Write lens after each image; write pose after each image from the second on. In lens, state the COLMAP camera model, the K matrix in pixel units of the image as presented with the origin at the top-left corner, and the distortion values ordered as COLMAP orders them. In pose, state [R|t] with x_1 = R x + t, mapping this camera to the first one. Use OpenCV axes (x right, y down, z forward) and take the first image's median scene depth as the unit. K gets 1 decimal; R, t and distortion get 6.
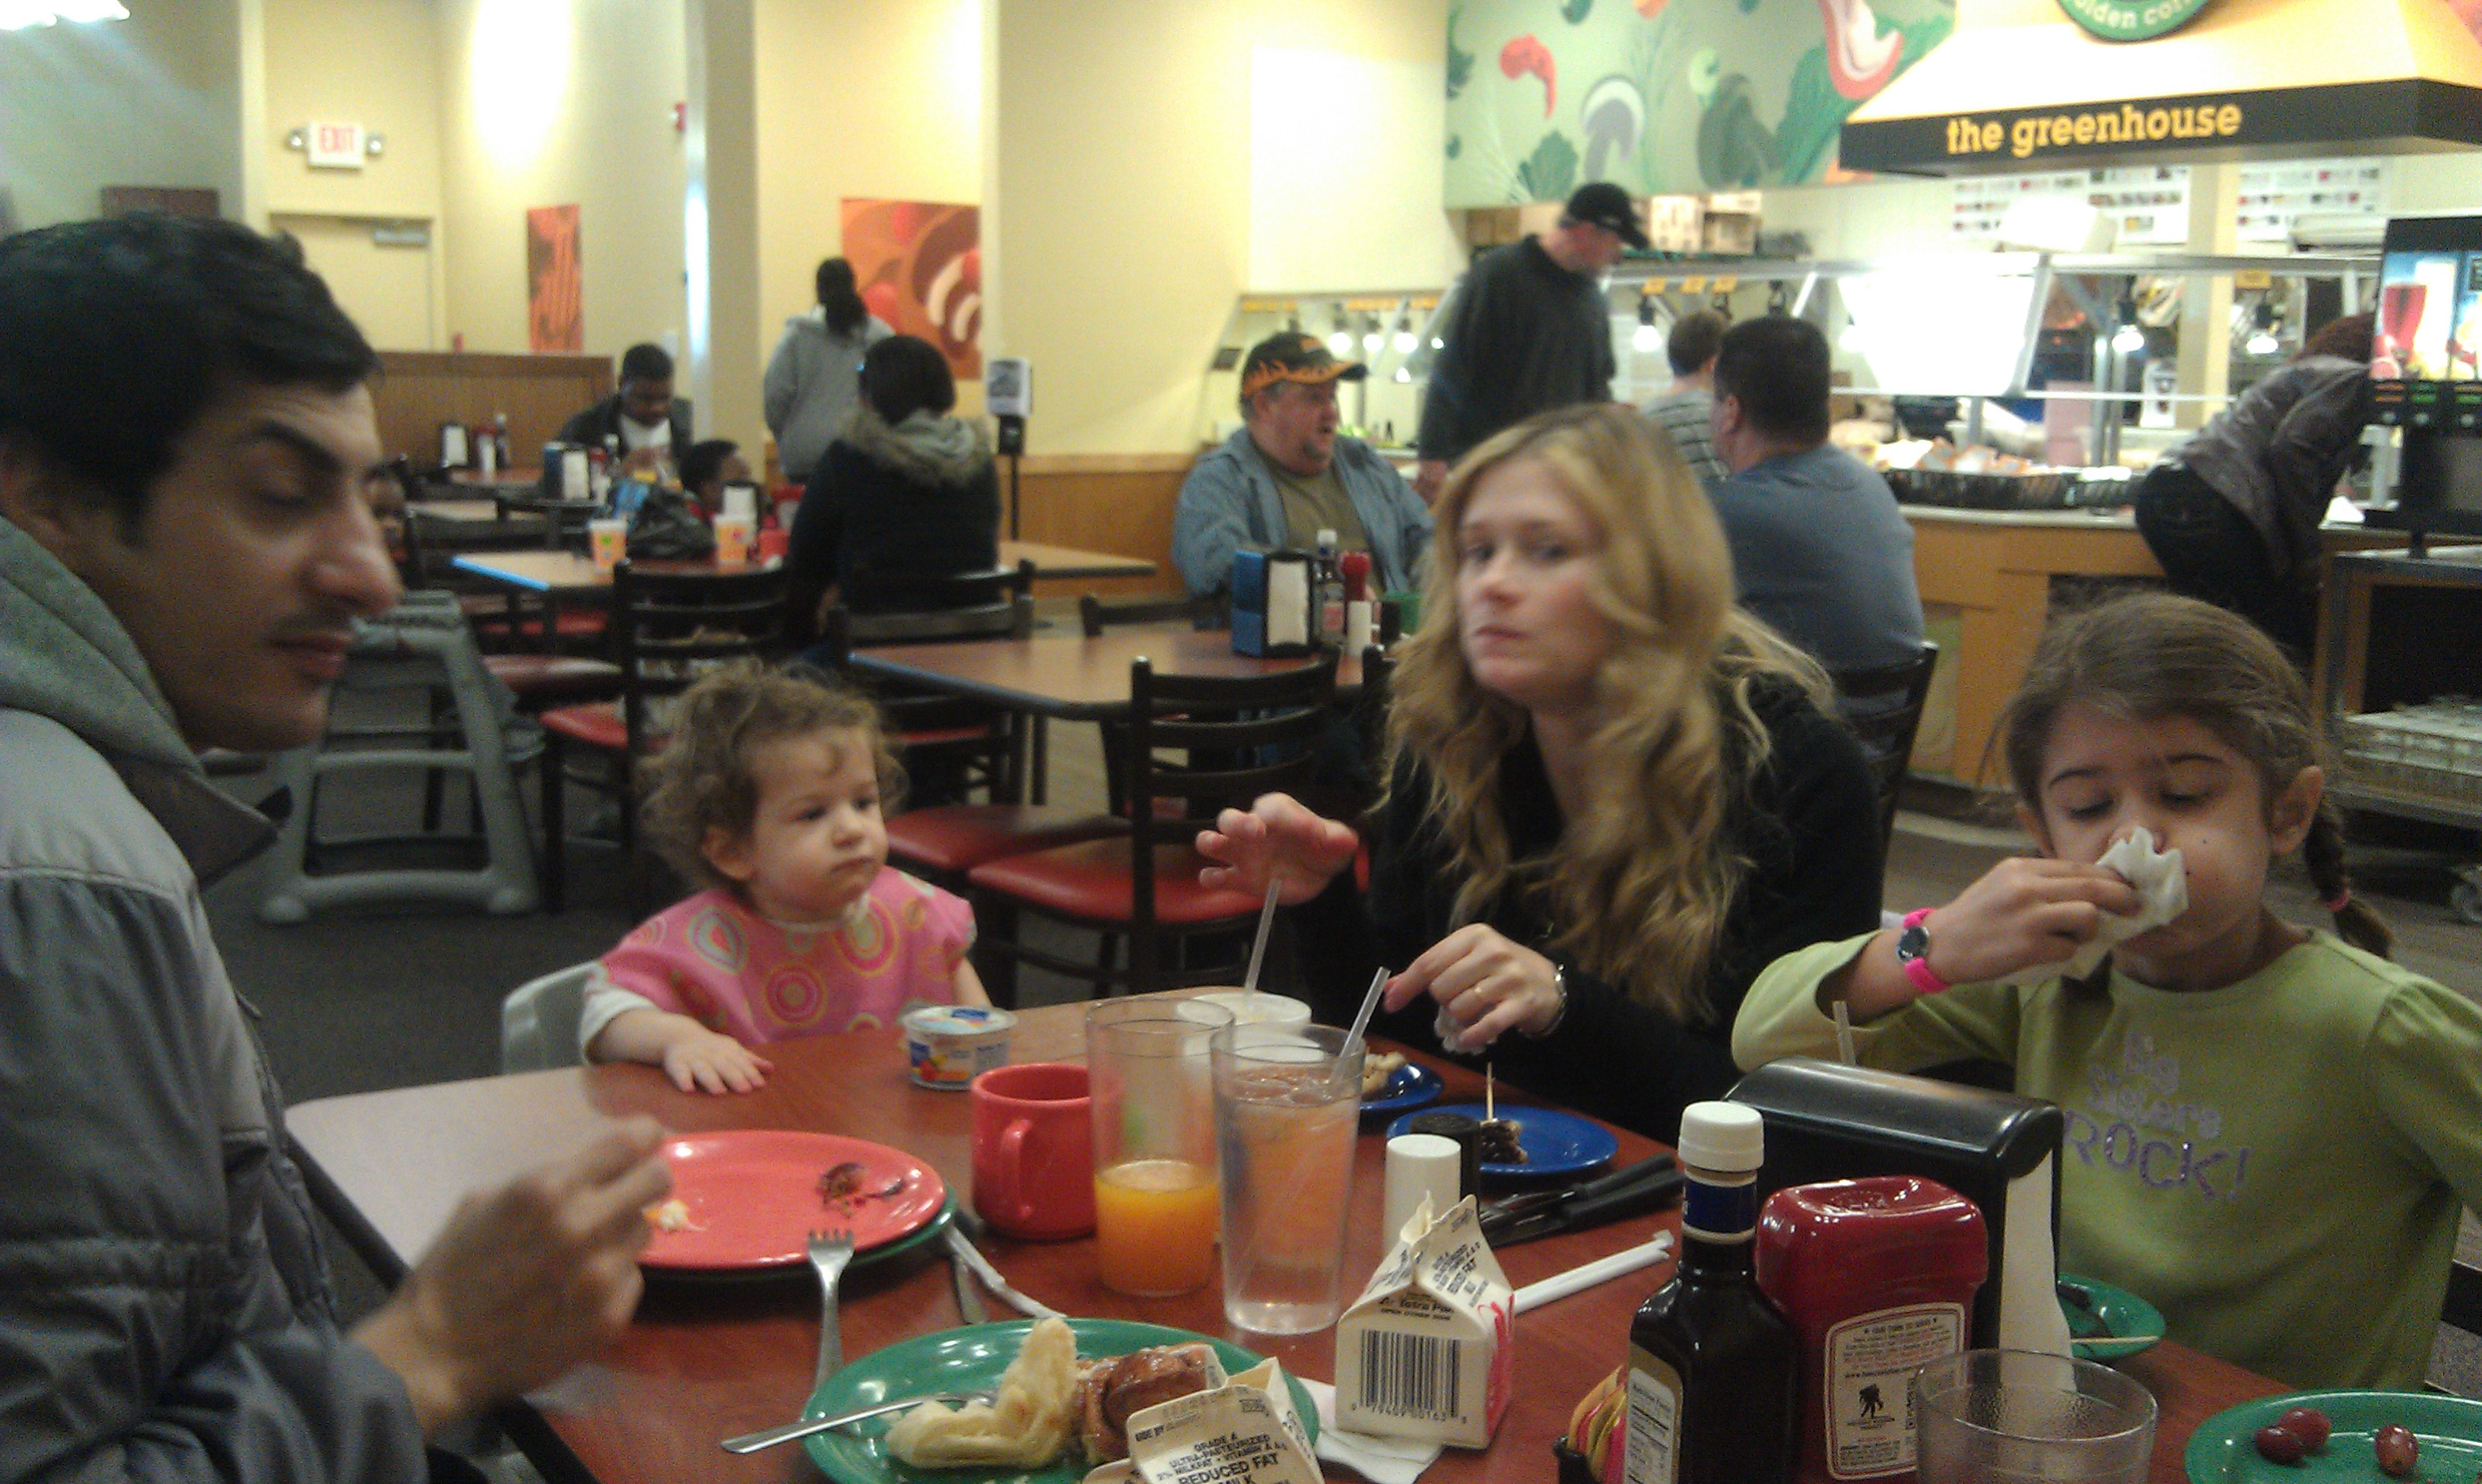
lens RADIAL K [[2470.9, 0, 1241.0], [0, 2470.9, 742.0], [0, 0, 1]] dist [0.093720, -0.472007]
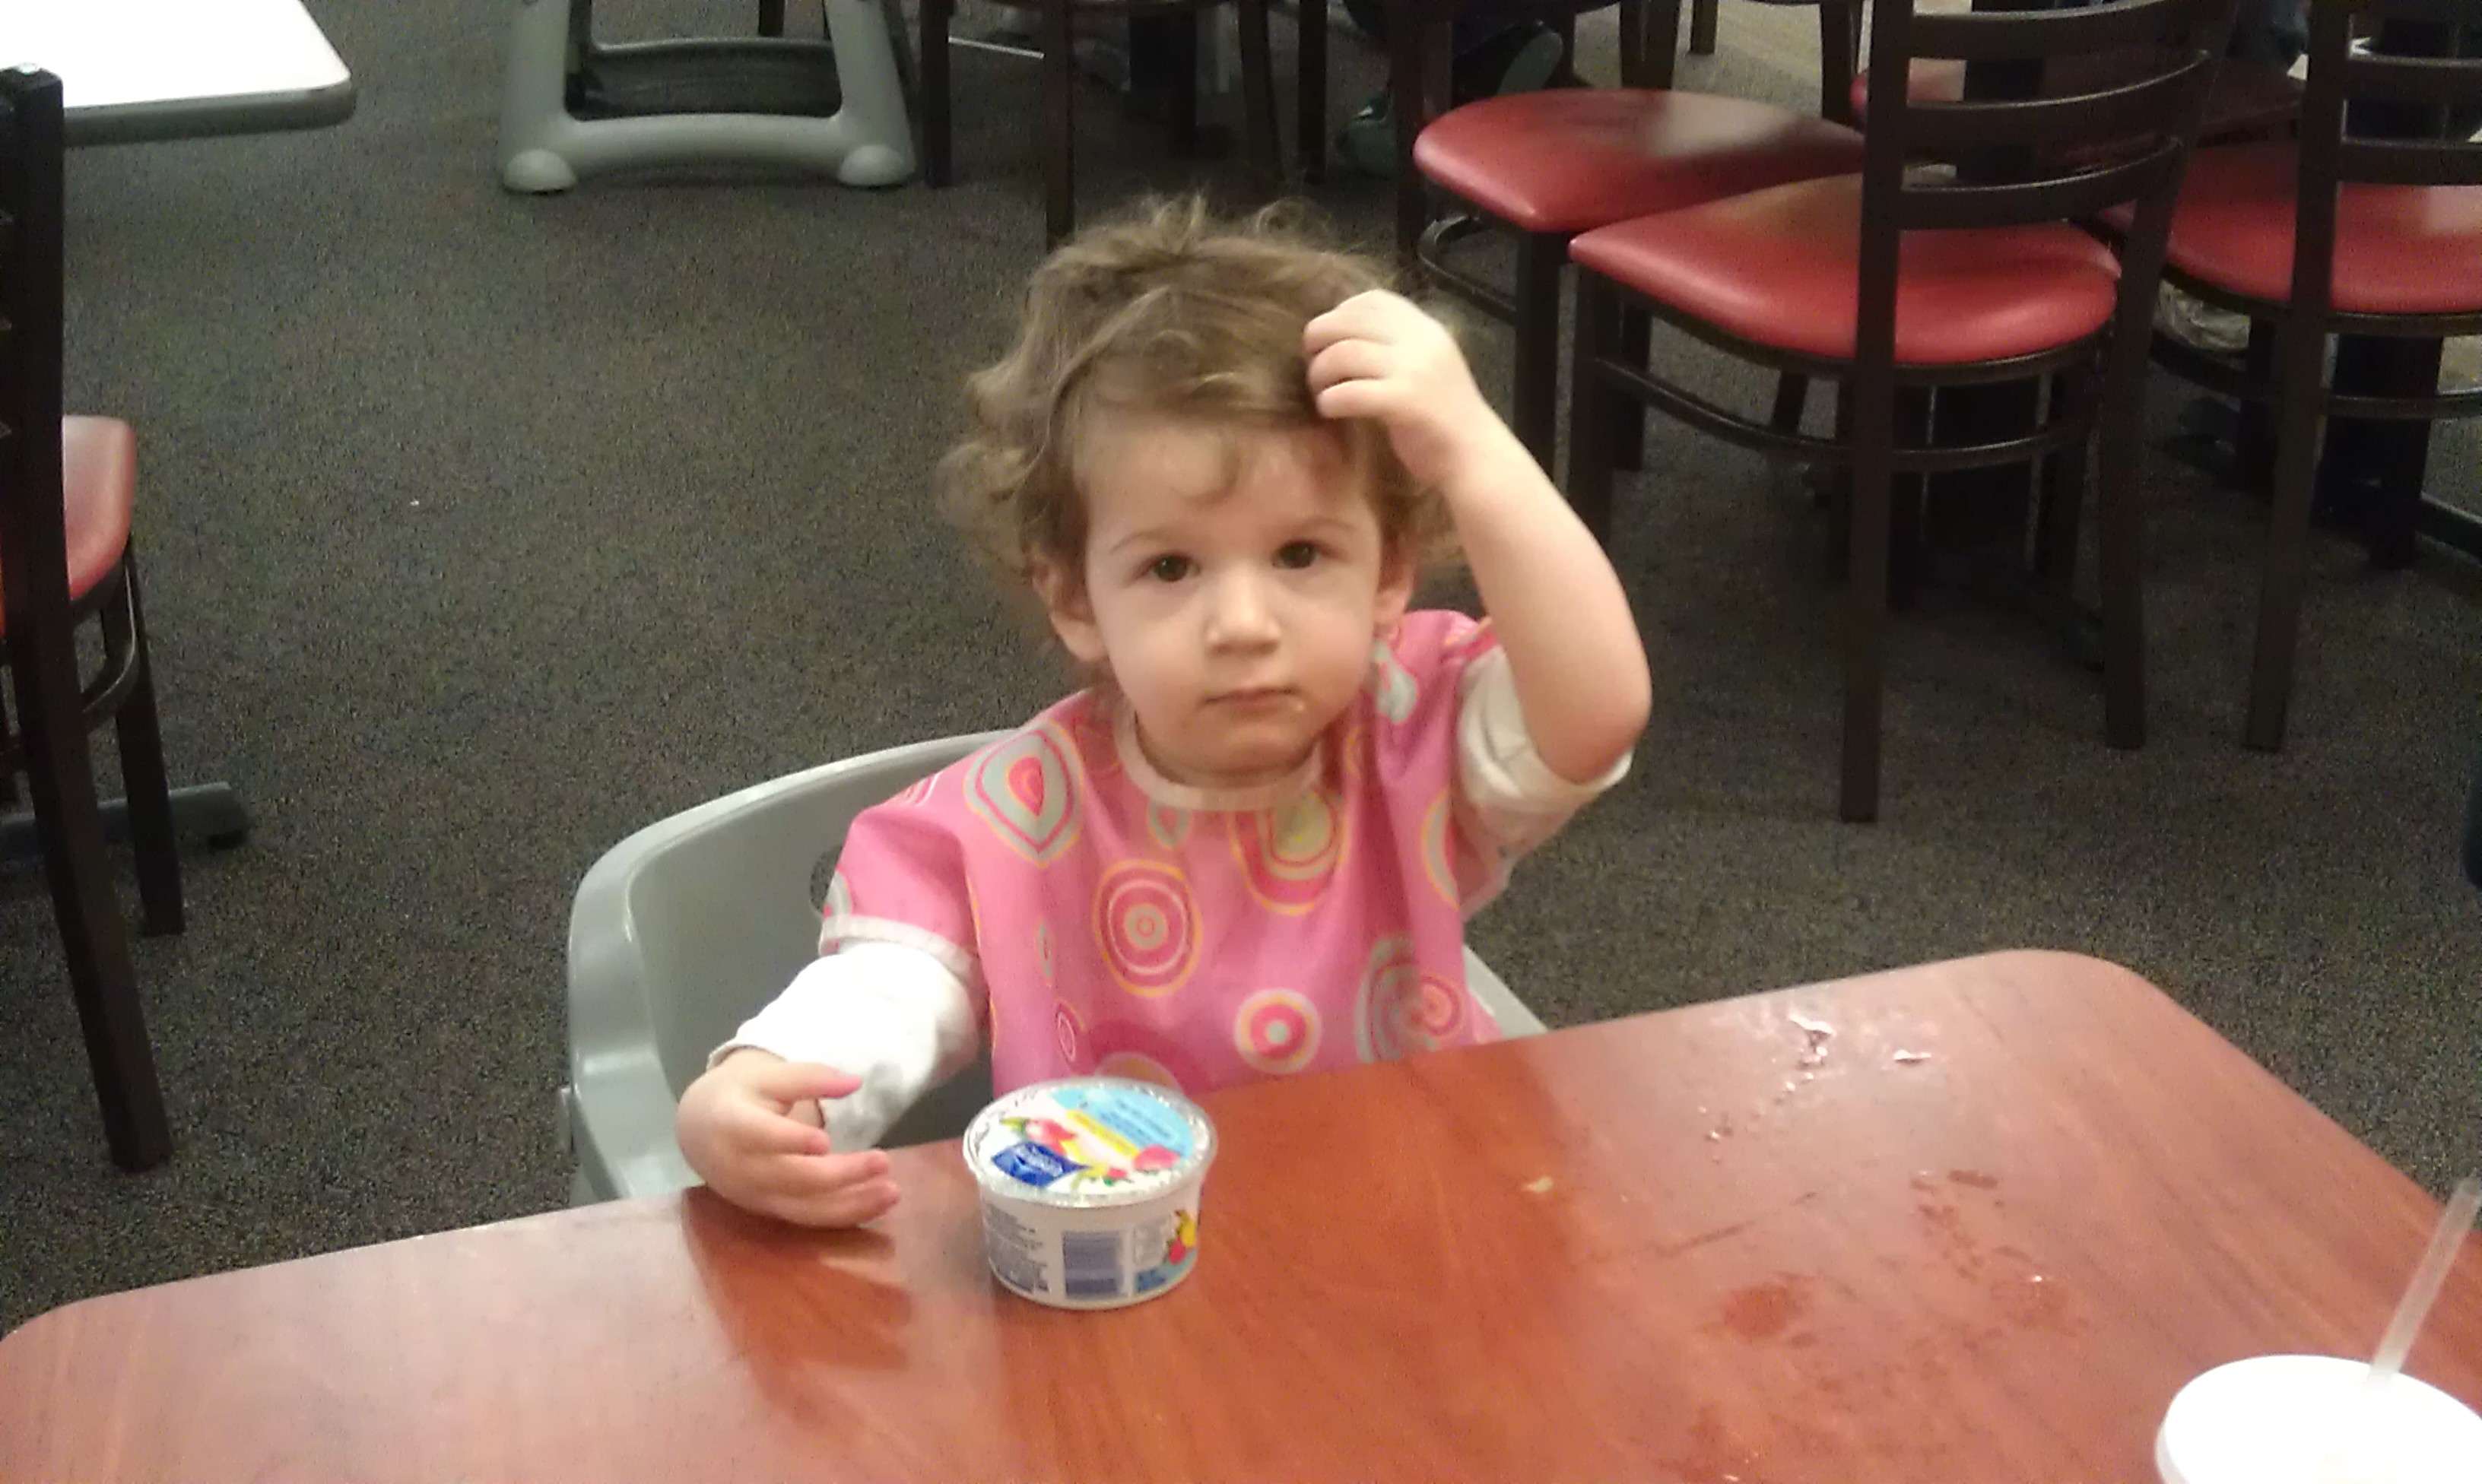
lens RADIAL K [[3451.1, 0, 1241.0], [0, 3451.1, 742.0], [0, 0, 1]] dist [0.100255, -0.463253]
pose [[0.976816, 0.067662, -0.203109, -0.011405], [-0.009264, 0.961211, 0.275660, -0.049290], [0.213882, -0.267387, 0.939552, 0.168519]]
